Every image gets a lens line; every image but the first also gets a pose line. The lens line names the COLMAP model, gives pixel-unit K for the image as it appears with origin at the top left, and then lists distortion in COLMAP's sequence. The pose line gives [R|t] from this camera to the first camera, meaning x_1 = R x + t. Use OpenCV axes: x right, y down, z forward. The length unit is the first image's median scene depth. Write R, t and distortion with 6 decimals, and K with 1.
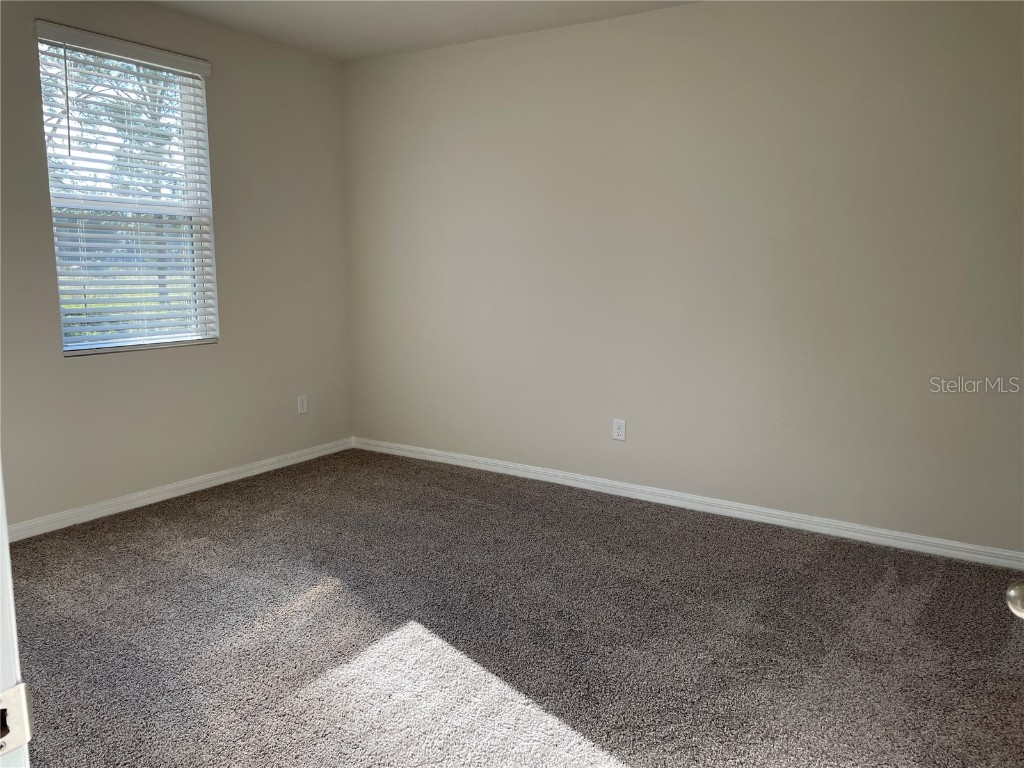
lens RADIAL K [[768.4, 0, 510.1], [0, 768.4, 385.4], [0, 0, 1]] dist [0.052048, -0.056860]
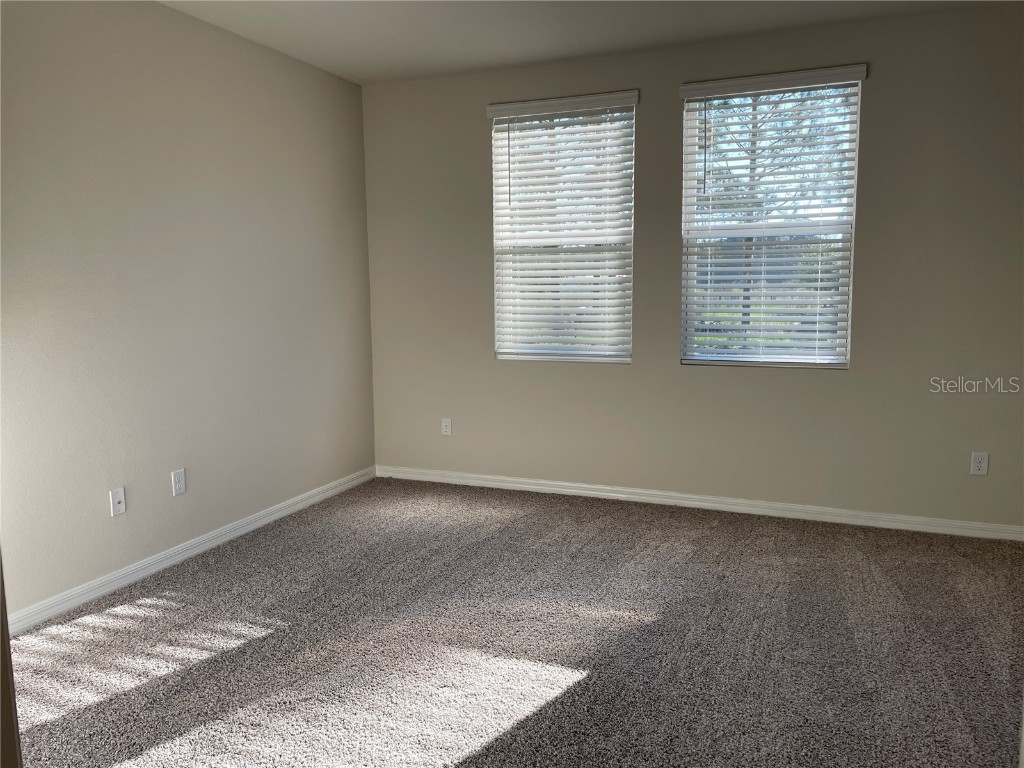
lens RADIAL K [[768.4, 0, 510.2], [0, 768.4, 383.1], [0, 0, 1]] dist [0.052048, -0.056860]
pose [[0.167185, 0.113040, -0.979424, 0.533354], [-0.146310, 0.985251, 0.088738, -0.073128], [0.975009, 0.128464, 0.181258, 0.525045]]
